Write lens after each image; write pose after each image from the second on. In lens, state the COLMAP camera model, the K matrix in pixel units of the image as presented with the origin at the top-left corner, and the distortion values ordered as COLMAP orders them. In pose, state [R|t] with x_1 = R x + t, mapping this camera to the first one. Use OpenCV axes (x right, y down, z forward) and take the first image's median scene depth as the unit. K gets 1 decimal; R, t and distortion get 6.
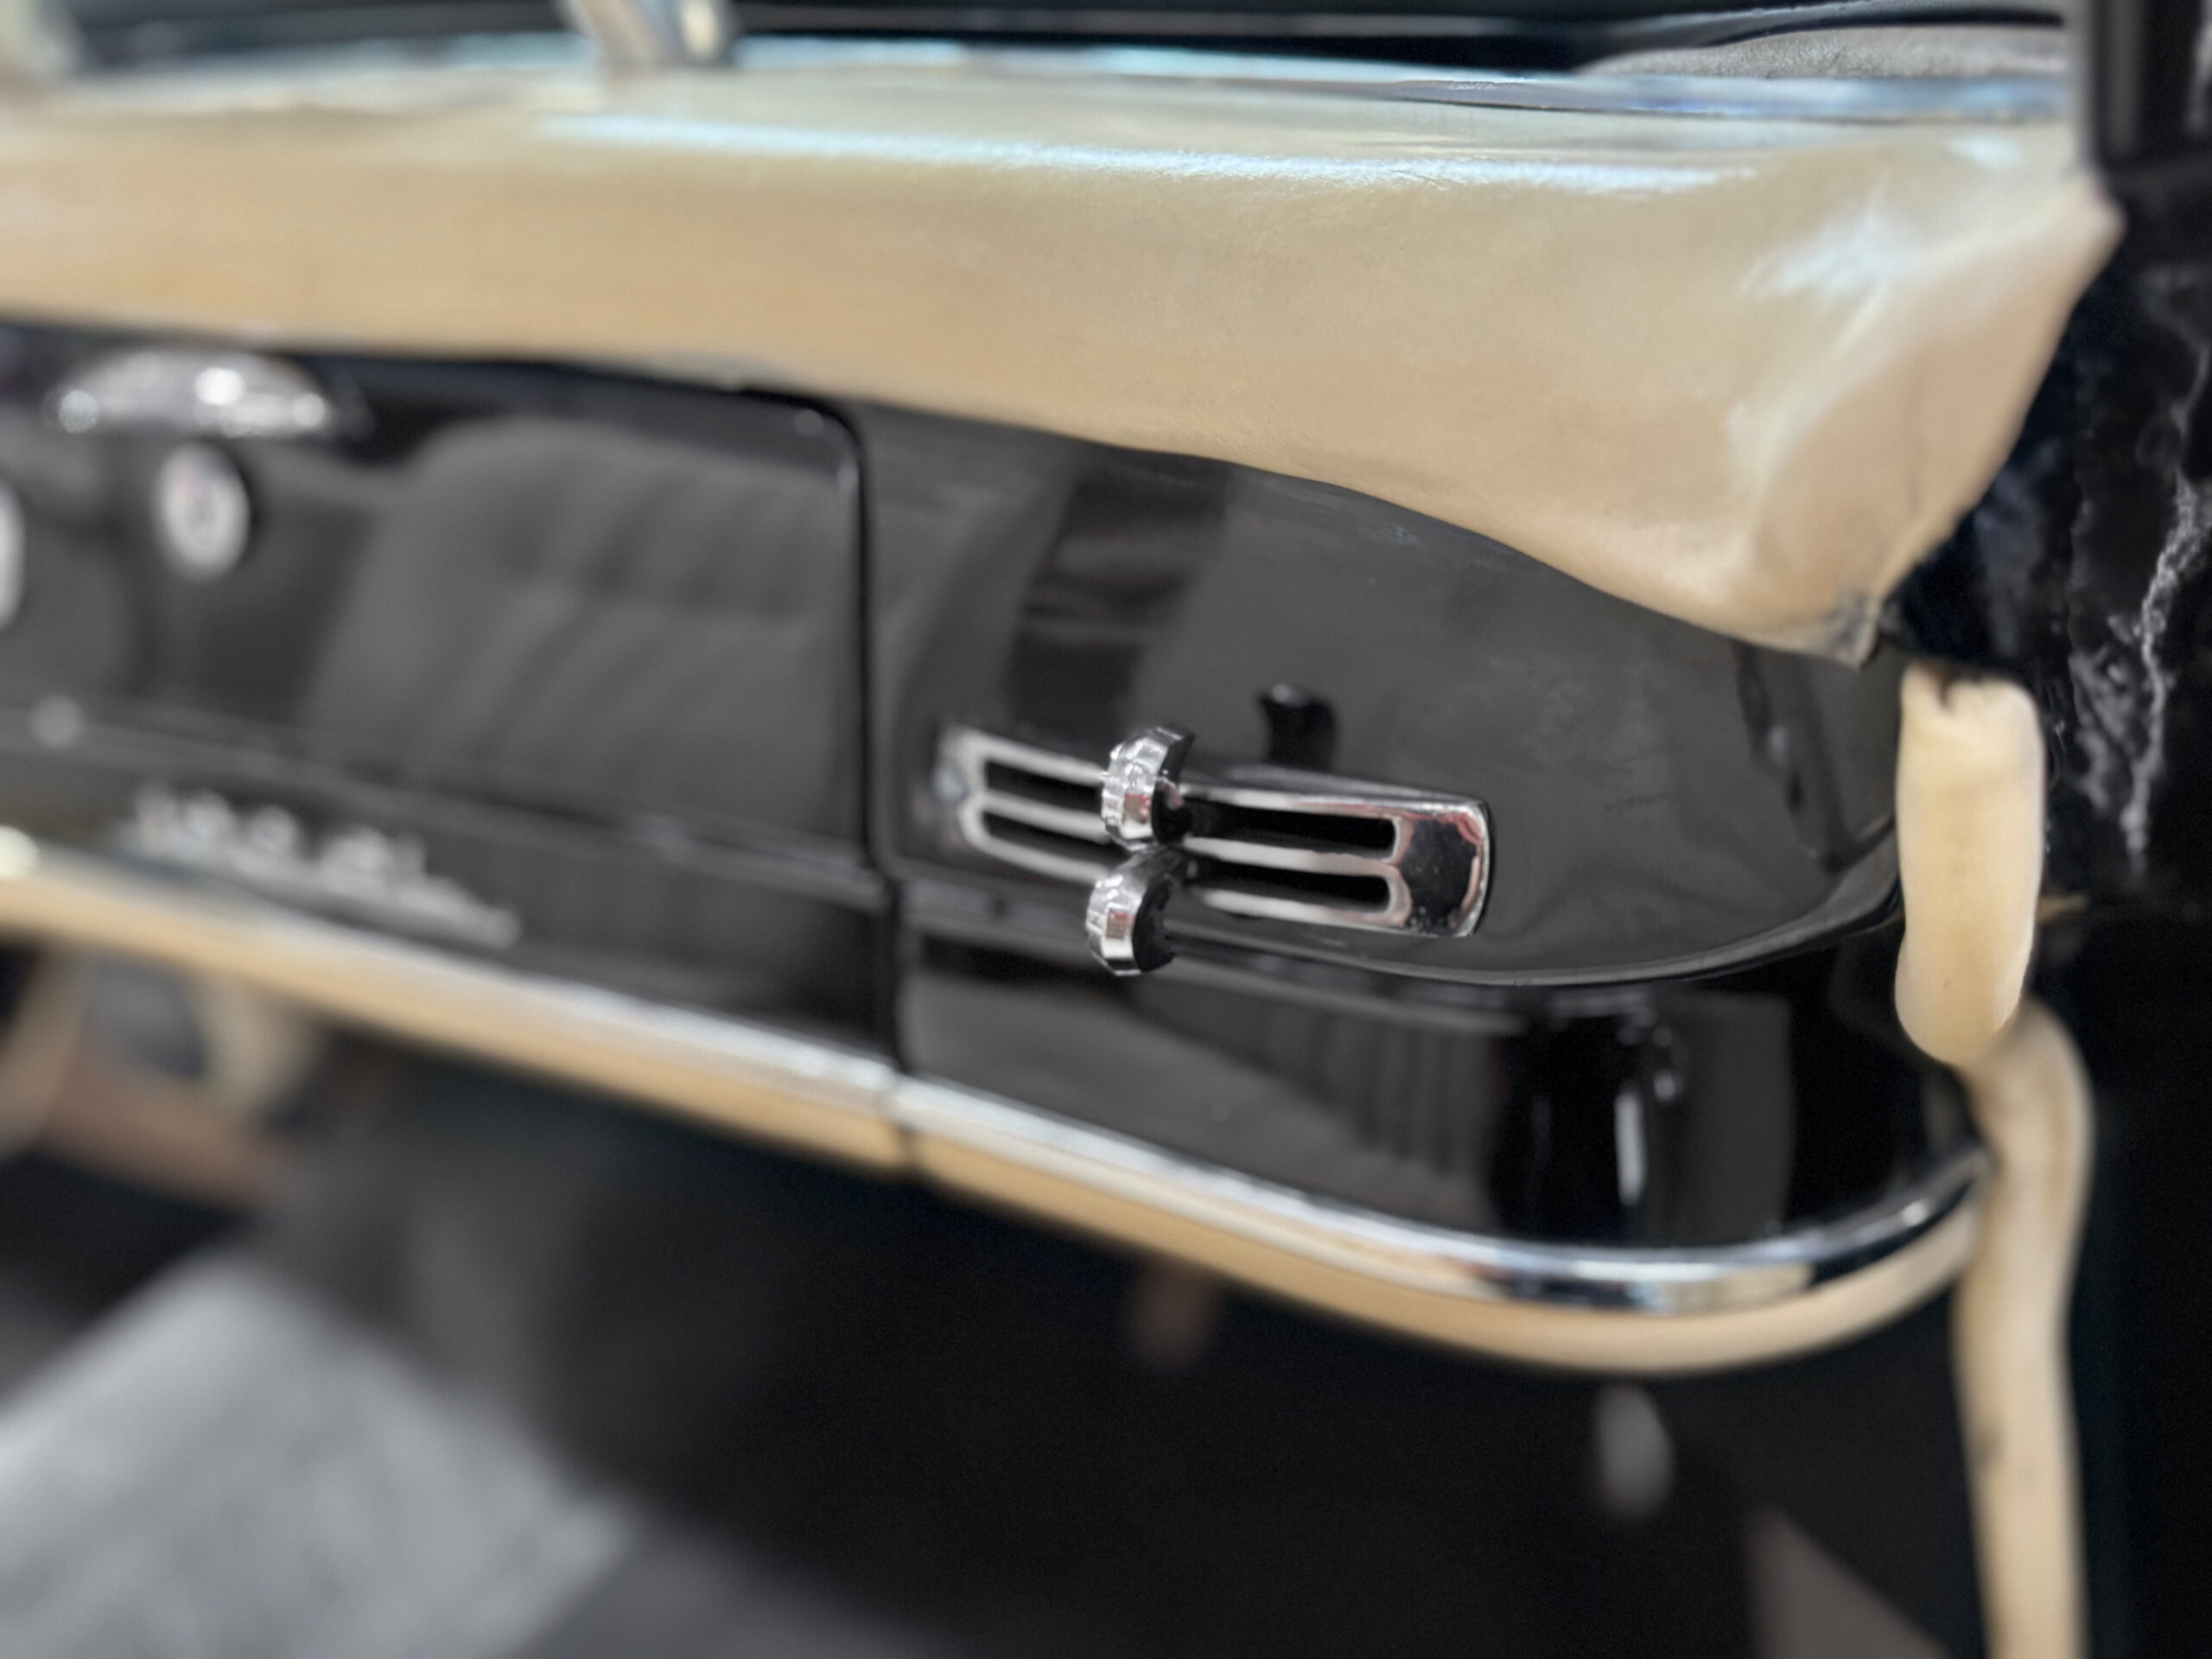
lens RADIAL K [[1579.2, 0, 1101.3], [0, 1579.2, 834.7], [0, 0, 1]] dist [0.074655, -0.121168]
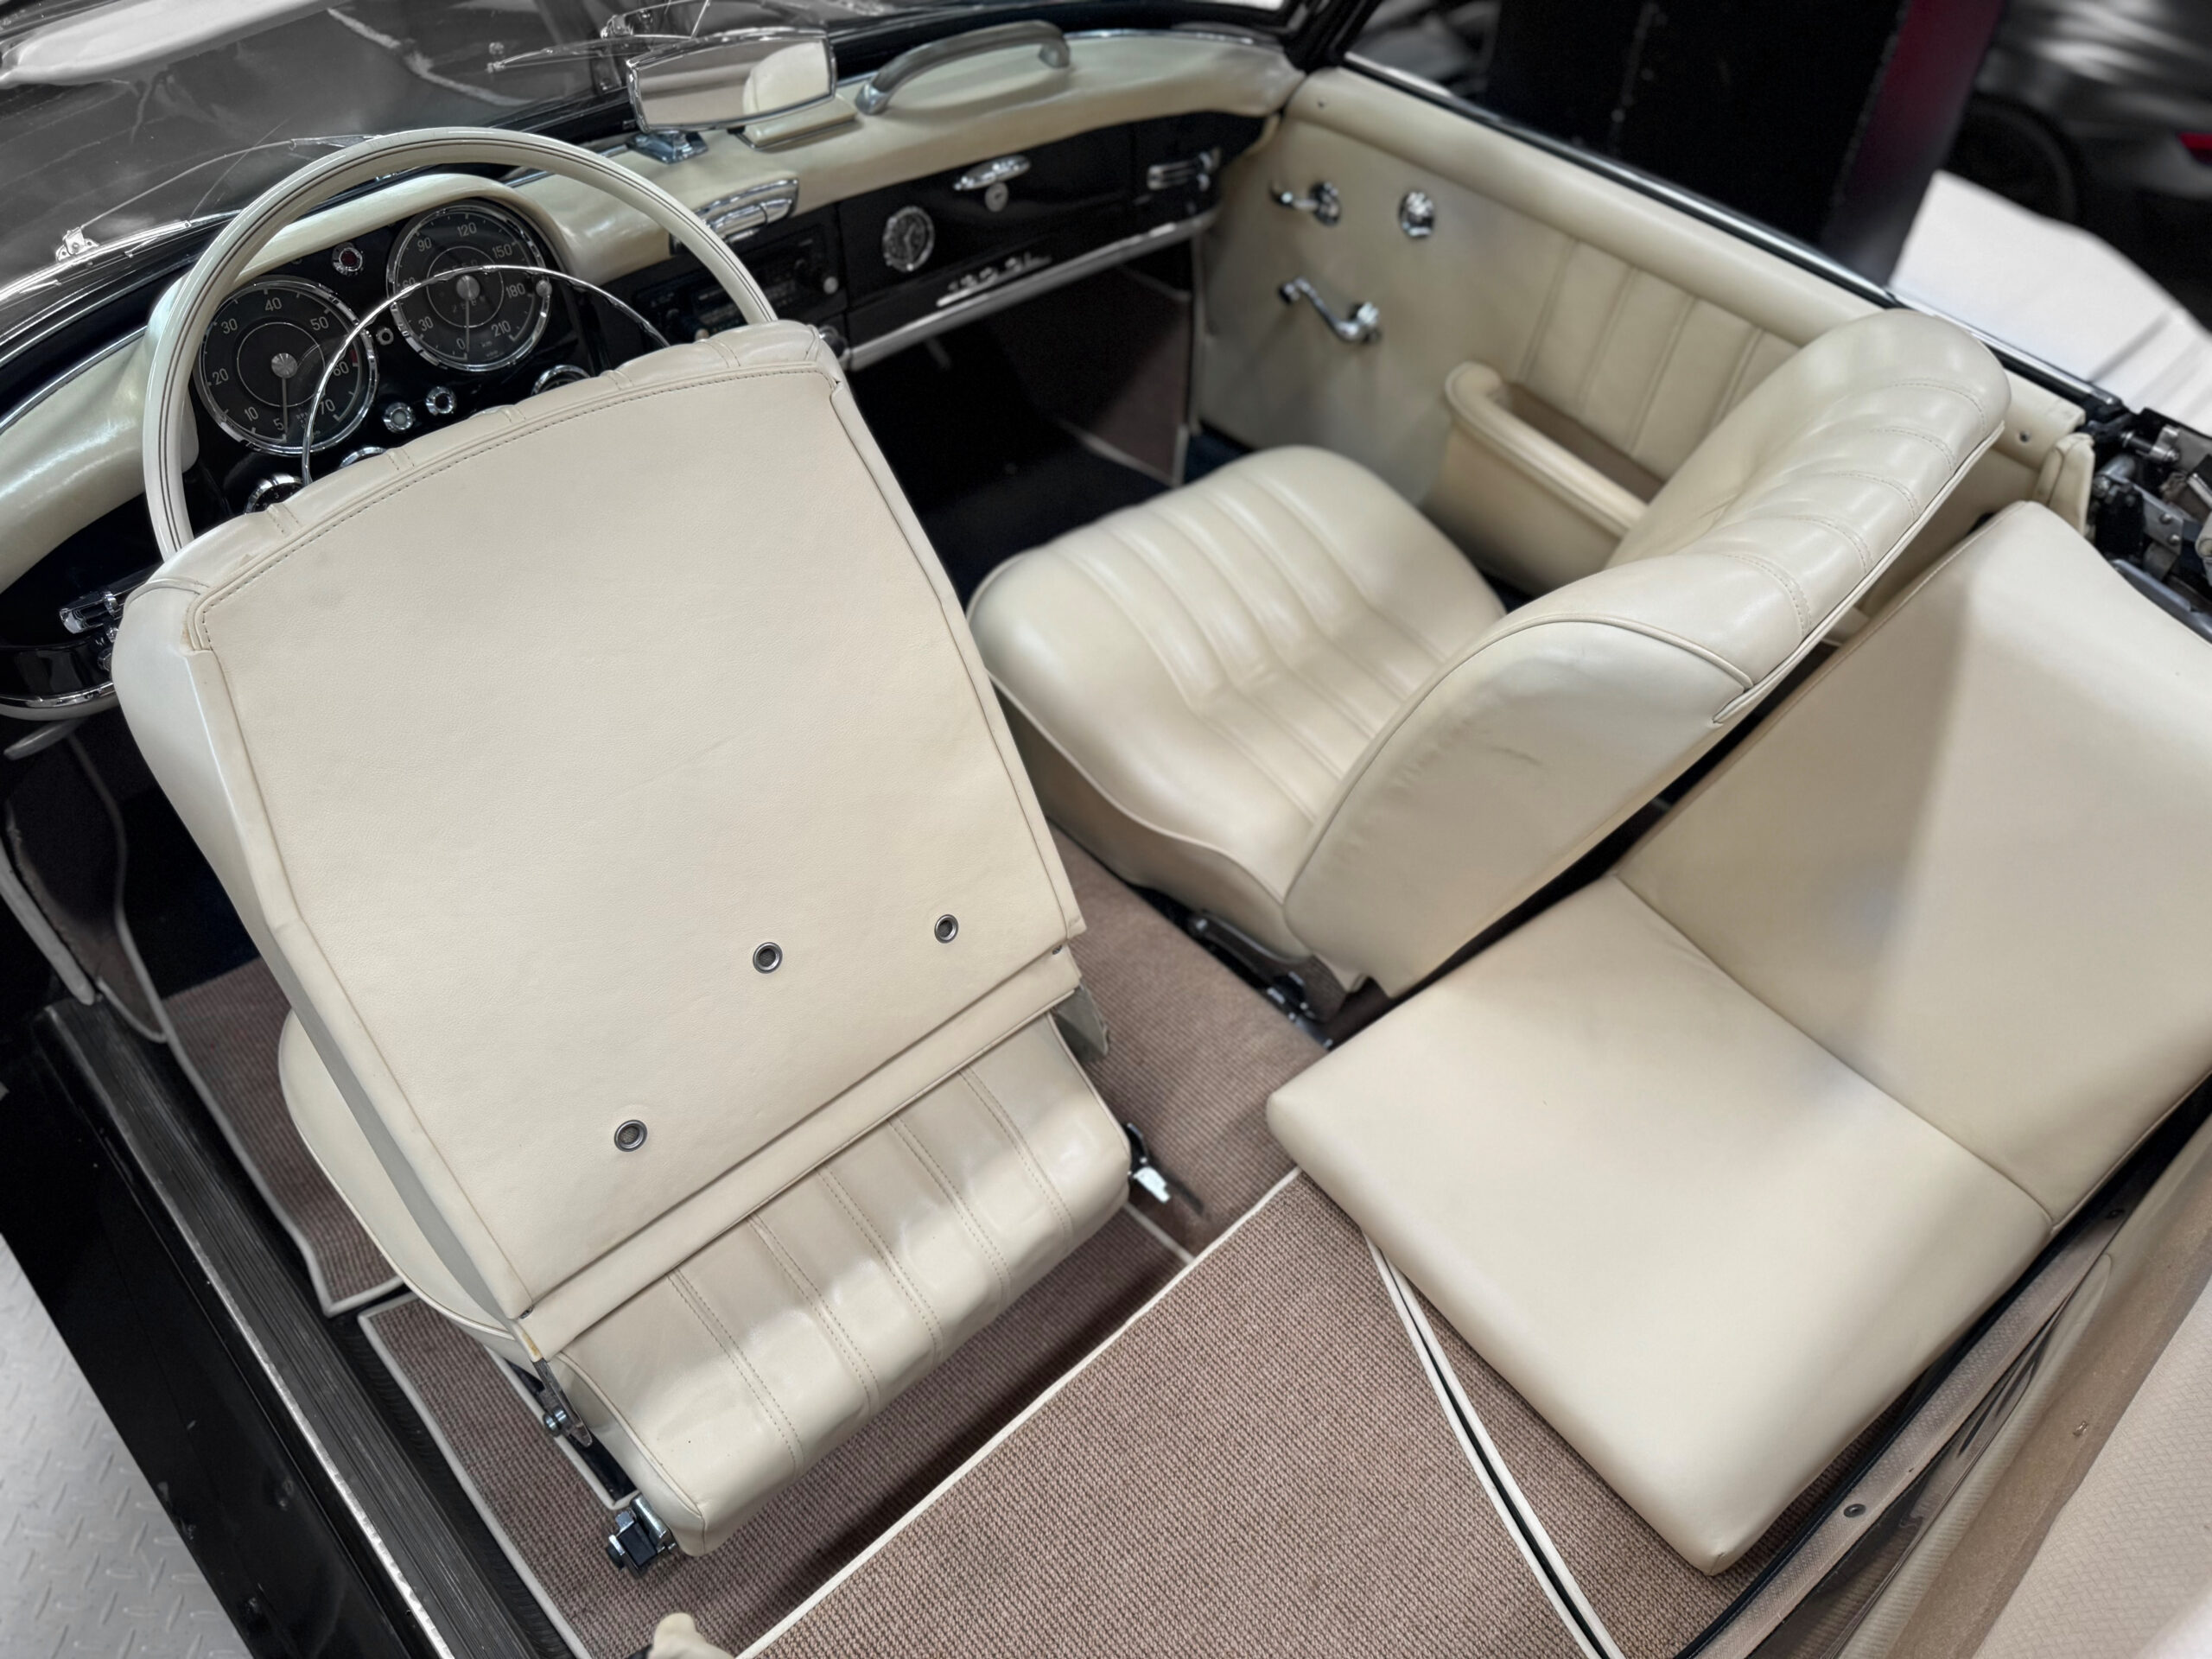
lens RADIAL K [[1579.2, 0, 1101.3], [0, 1579.2, 834.7], [0, 0, 1]] dist [0.074655, -0.121168]
pose [[0.343993, -0.685707, 0.641463, -4.416445], [0.233200, 0.724140, 0.649030, -1.687648], [-0.909553, -0.073673, 0.409006, -1.140985]]
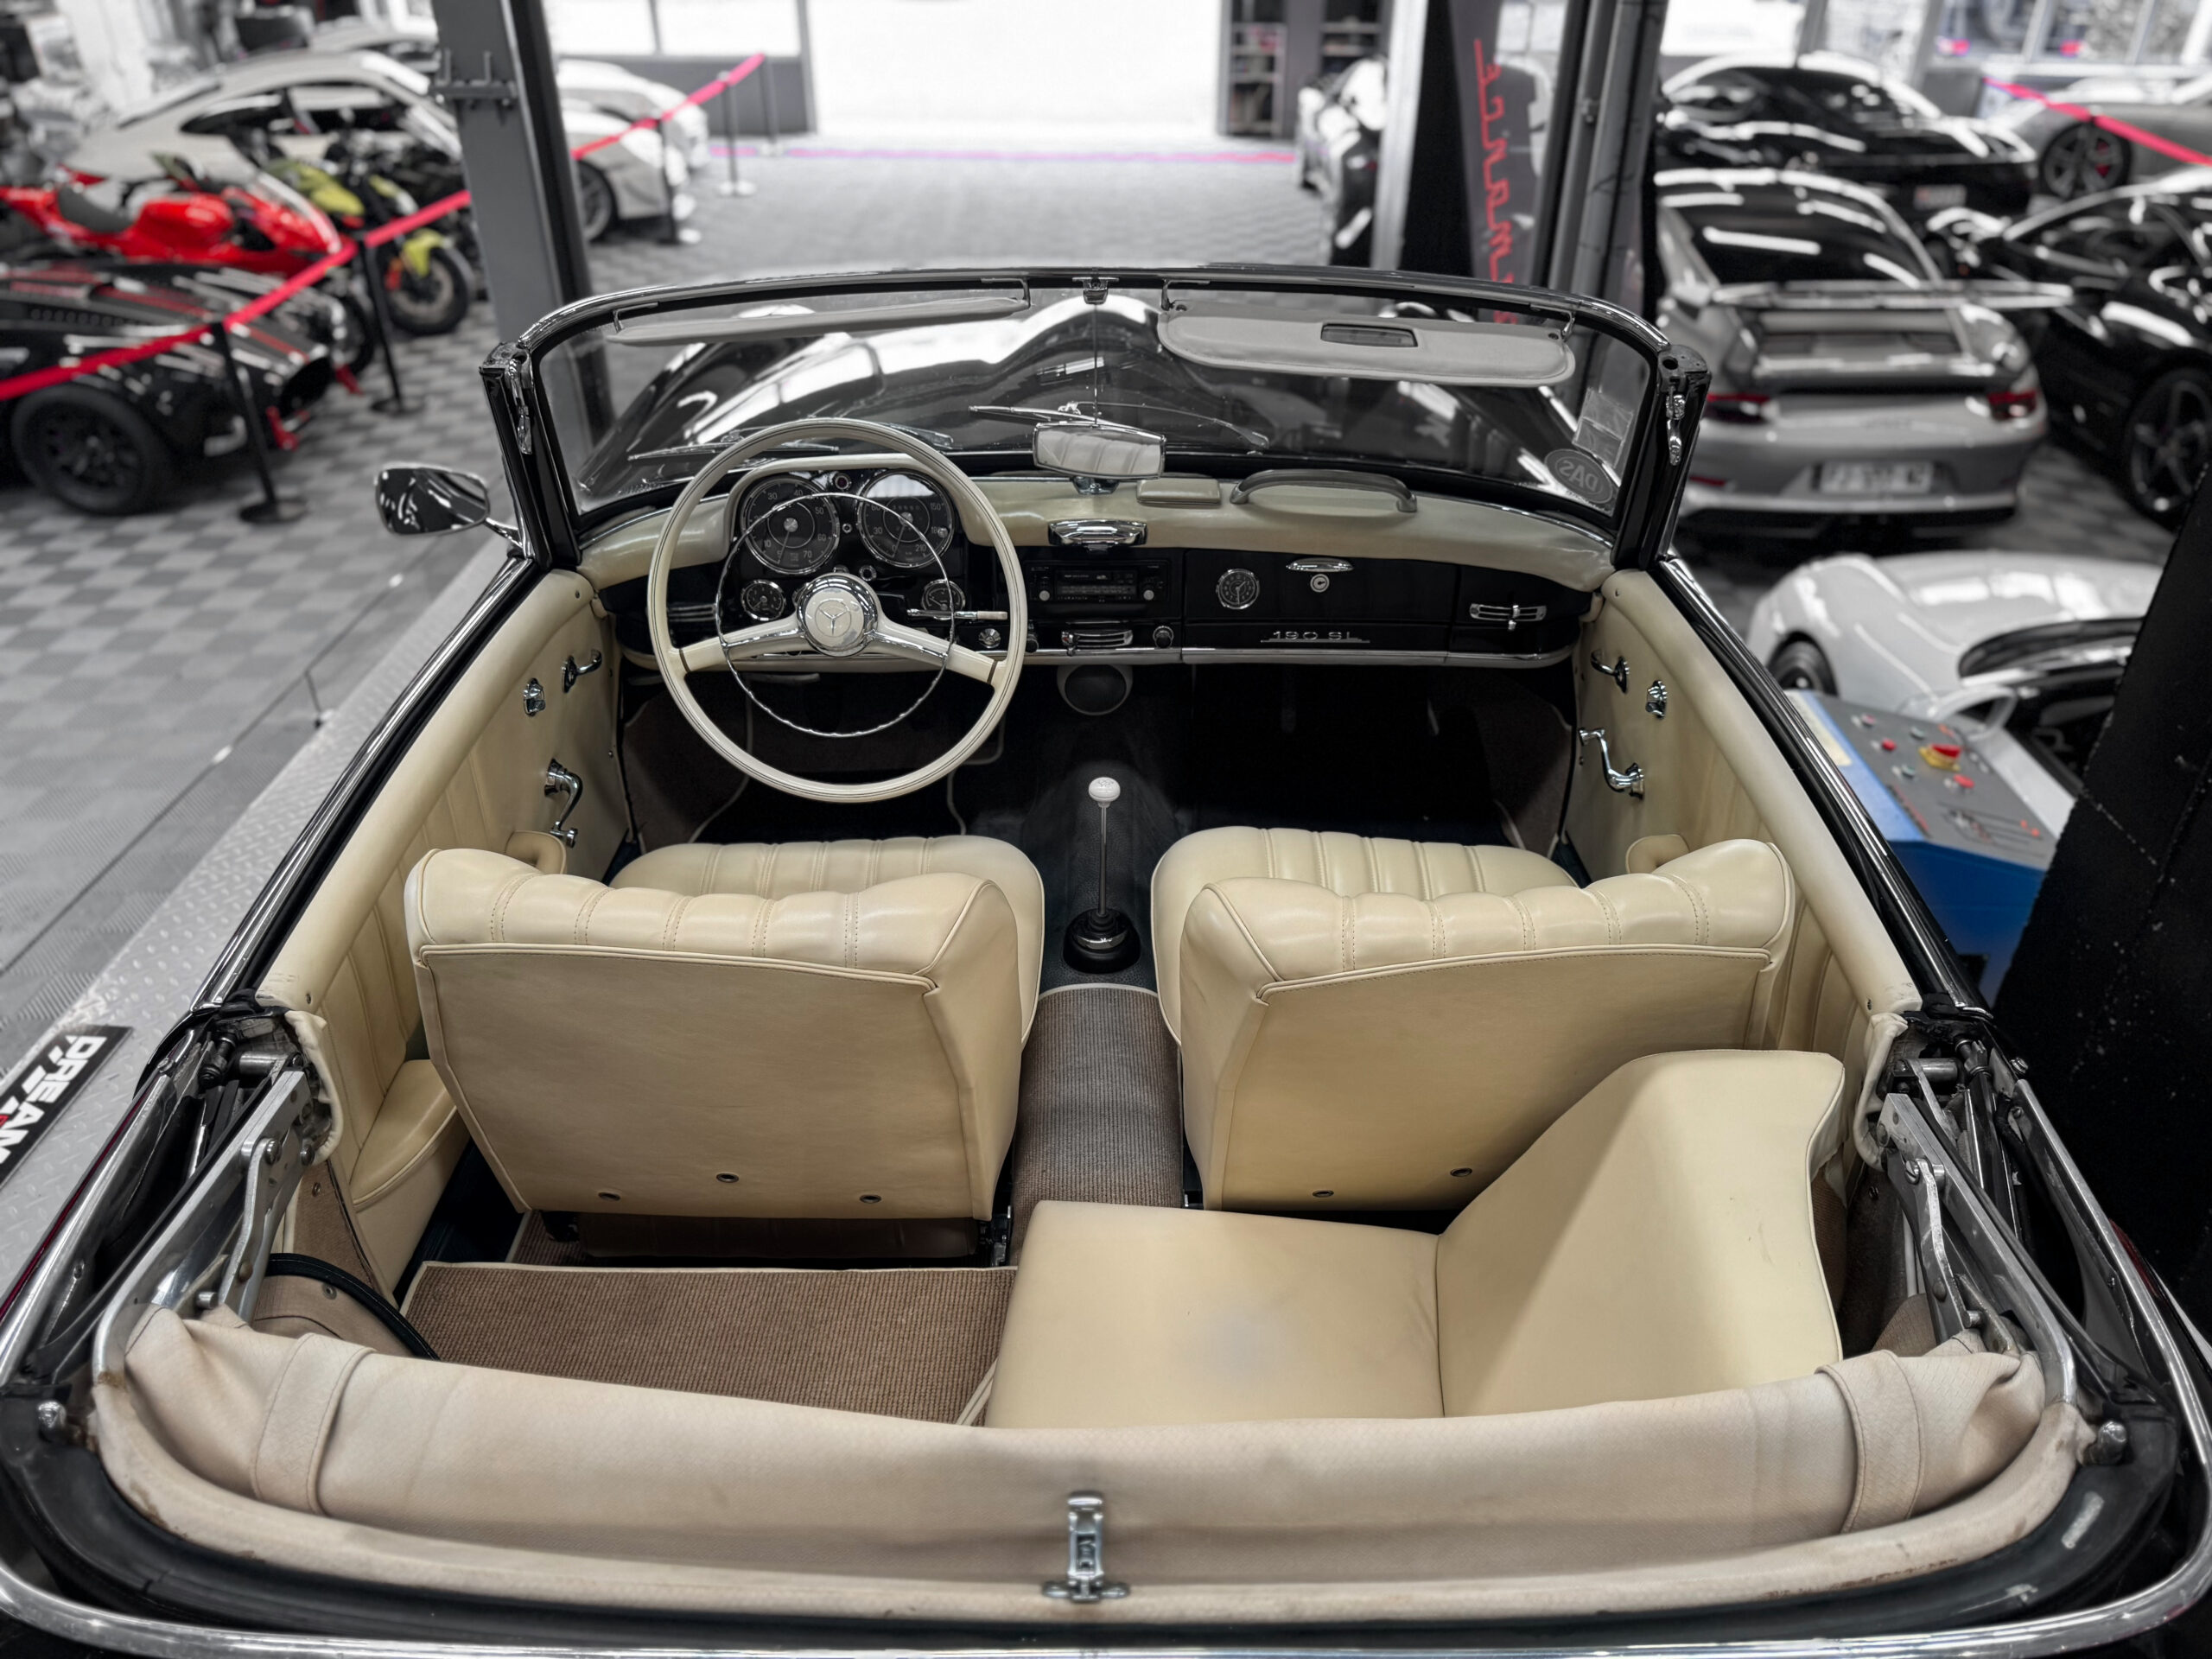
lens RADIAL K [[1611.5, 0, 1108.8], [0, 1611.5, 842.6], [0, 0, 1]] dist [0.164803, -0.386797]
pose [[0.893034, -0.256420, 0.369781, -3.712111], [0.132542, 0.935192, 0.328402, -1.374205], [-0.430026, -0.244263, 0.869145, -4.083900]]
